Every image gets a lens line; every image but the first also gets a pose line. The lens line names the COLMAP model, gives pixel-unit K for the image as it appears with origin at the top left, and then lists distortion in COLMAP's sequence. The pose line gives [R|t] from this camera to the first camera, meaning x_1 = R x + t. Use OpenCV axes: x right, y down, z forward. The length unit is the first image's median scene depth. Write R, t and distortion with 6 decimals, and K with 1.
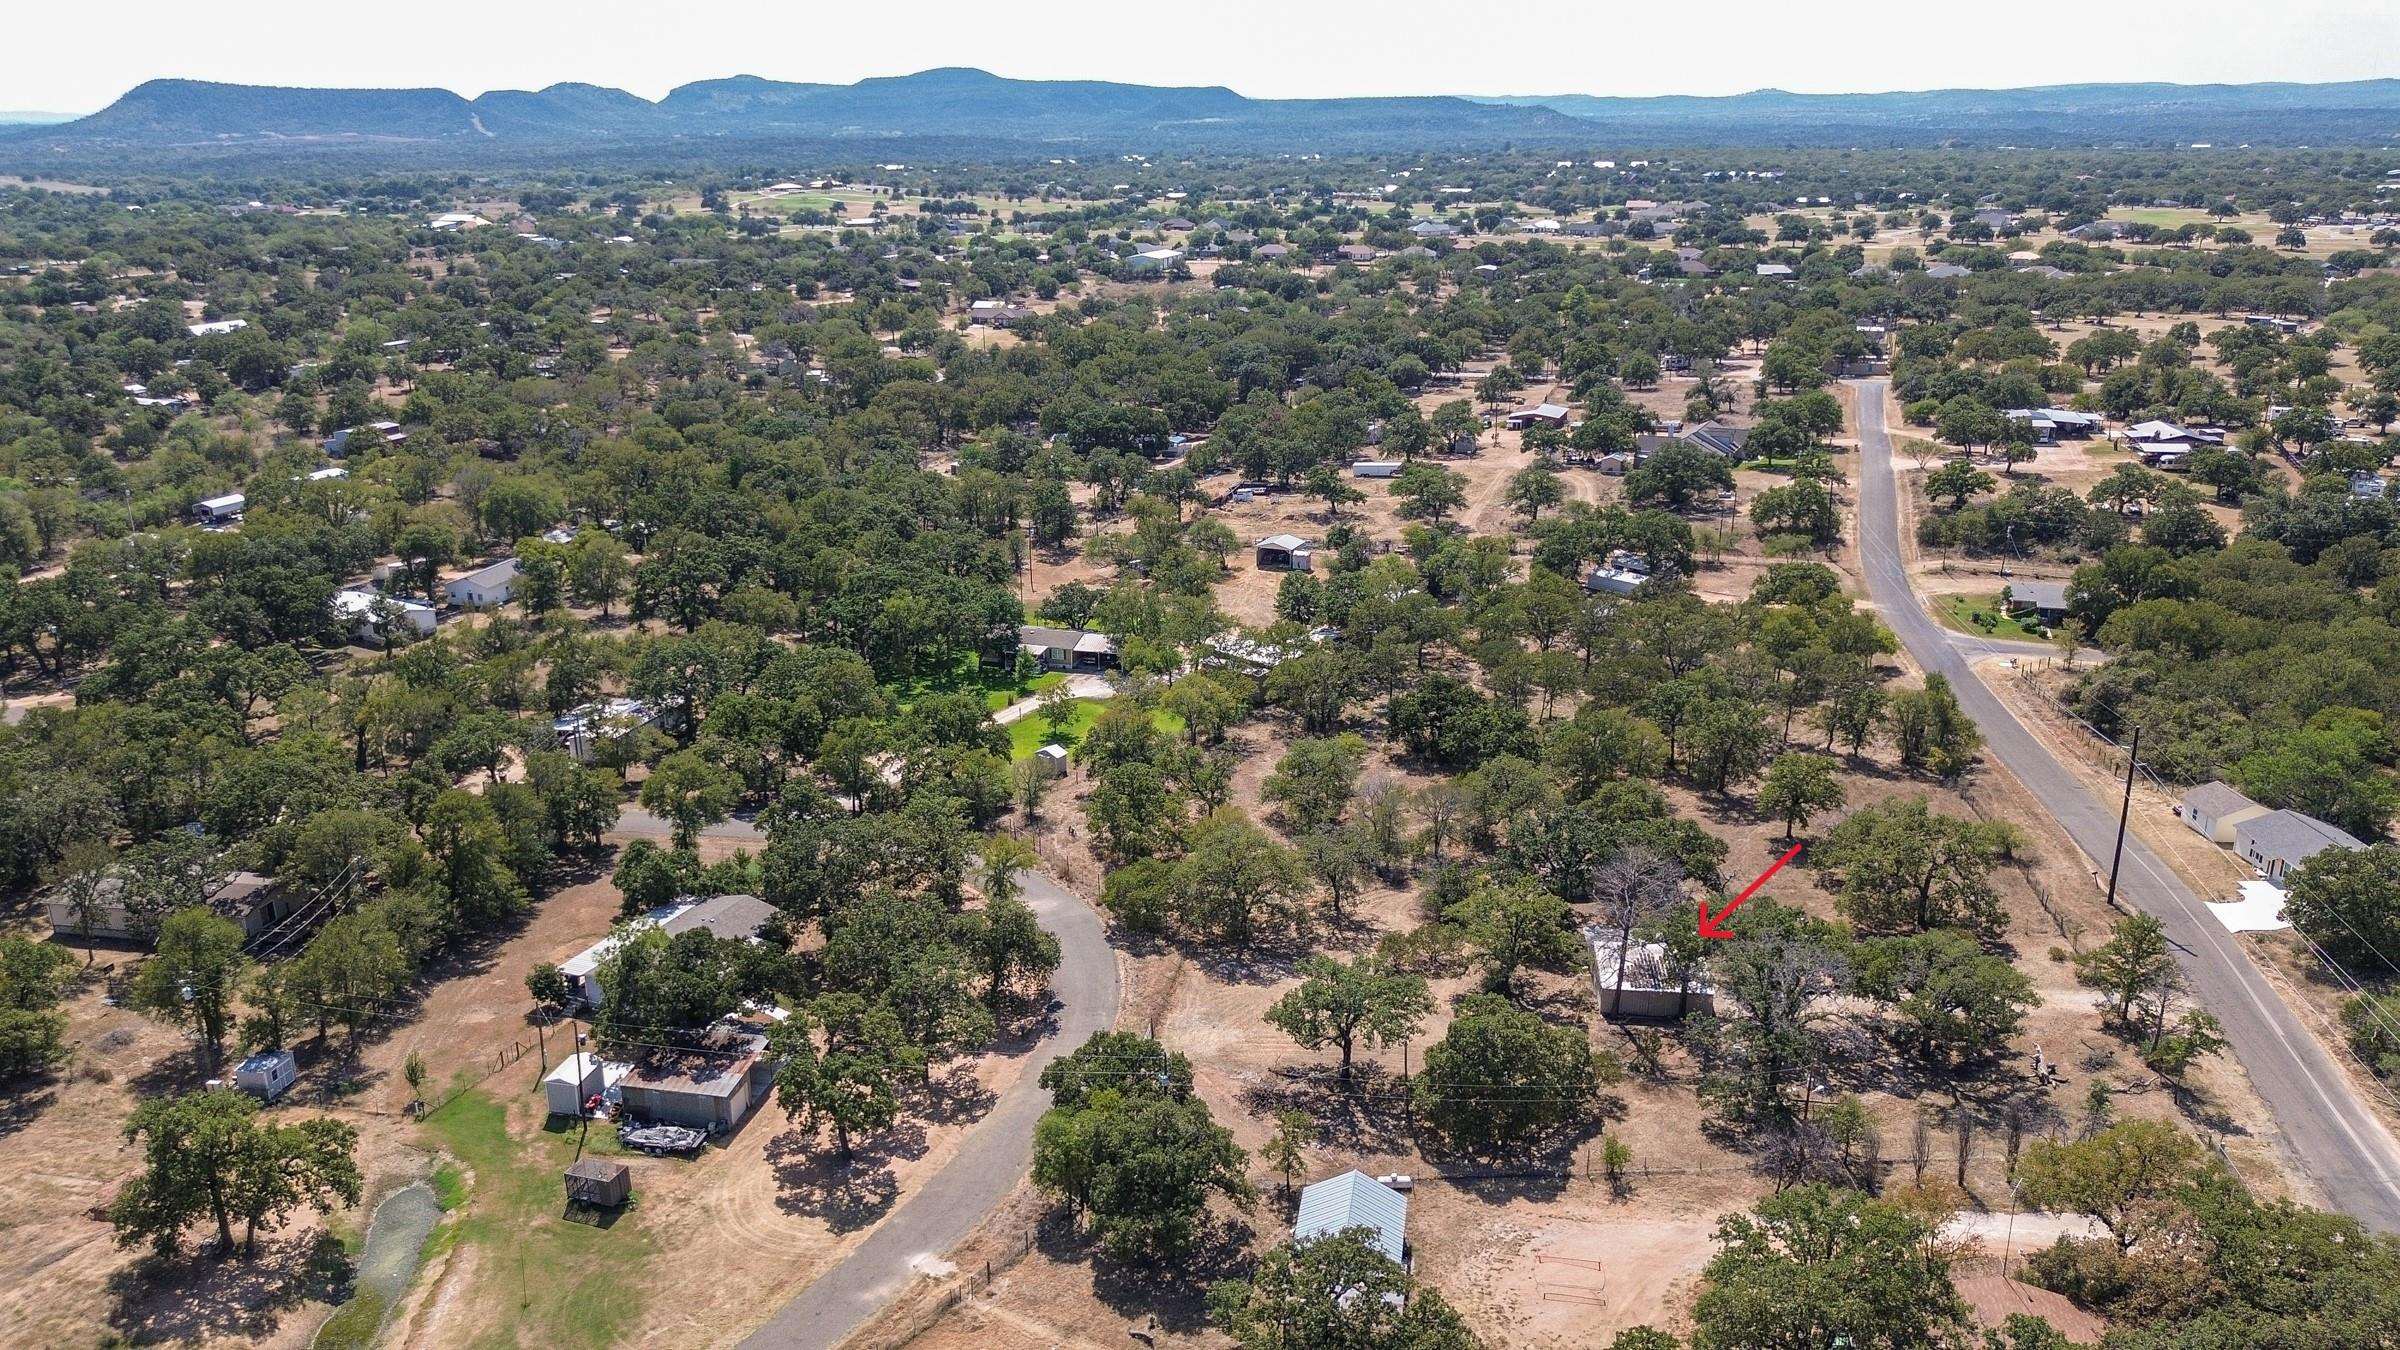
lens RADIAL K [[1777.5, 0, 1196.6], [0, 1777.5, 652.7], [0, 0, 1]] dist [0.066031, -0.080758]
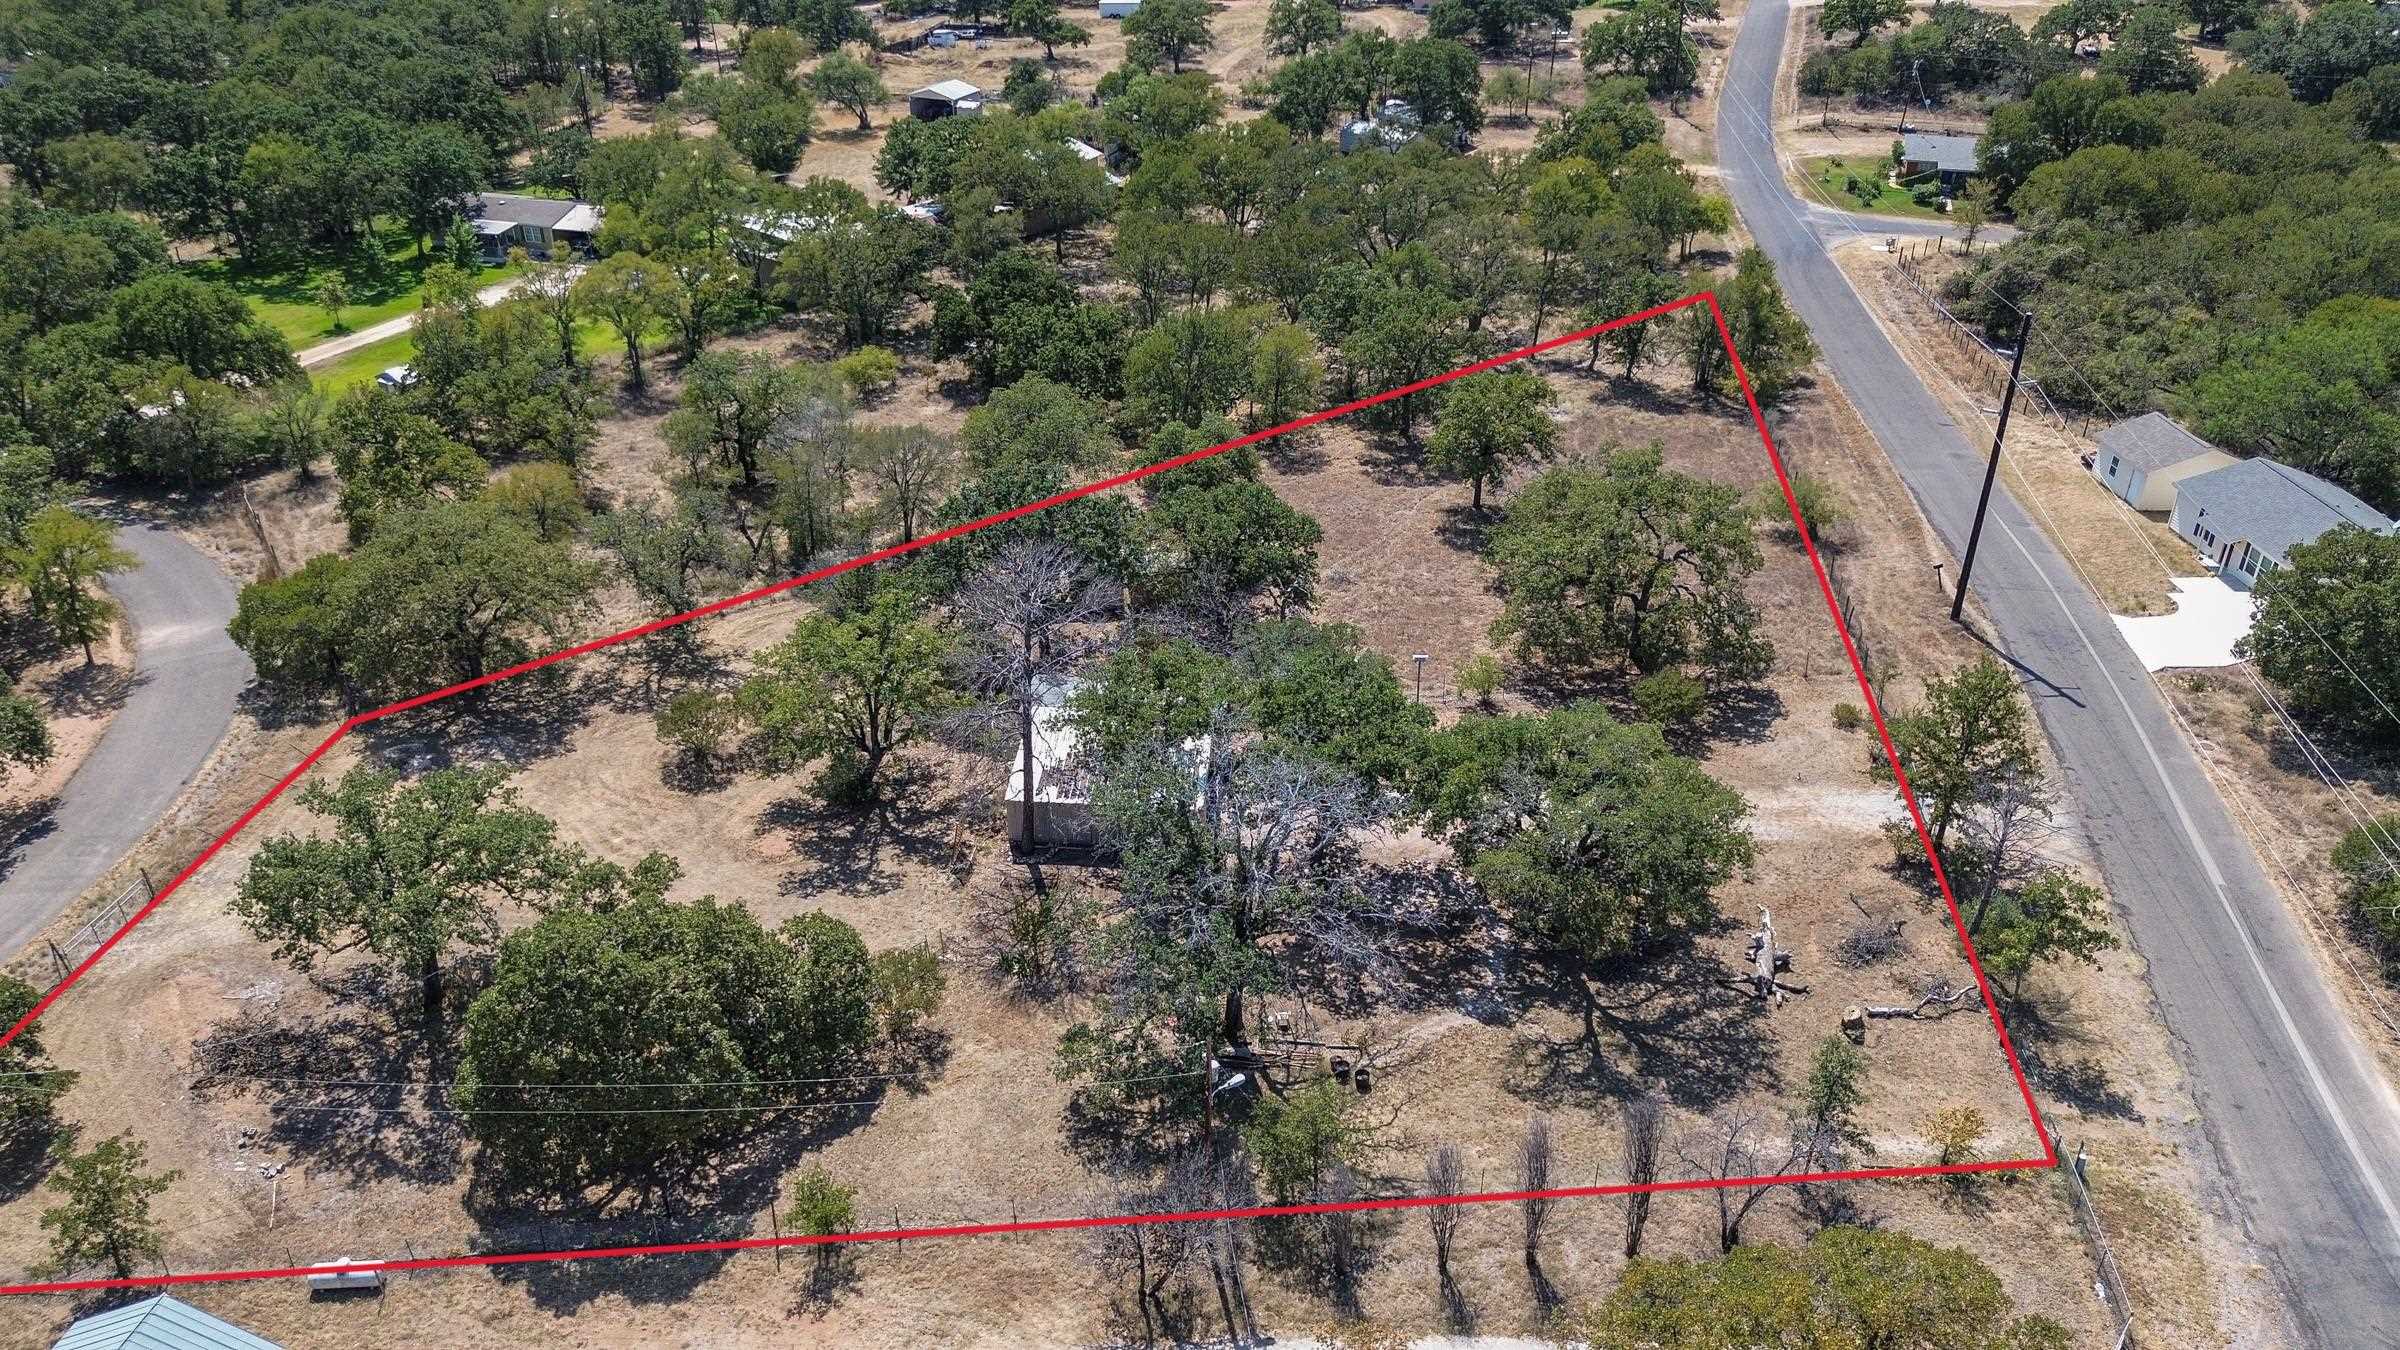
lens RADIAL K [[1709.9, 0, 1200.0], [0, 1709.9, 675.0], [0, 0, 1]] dist [0.060720, -0.065610]
pose [[0.999851, -0.004050, 0.016771, 0.197354], [0.000276, 0.975685, 0.219176, 0.024954], [-0.017251, -0.219139, 0.975541, 0.350816]]
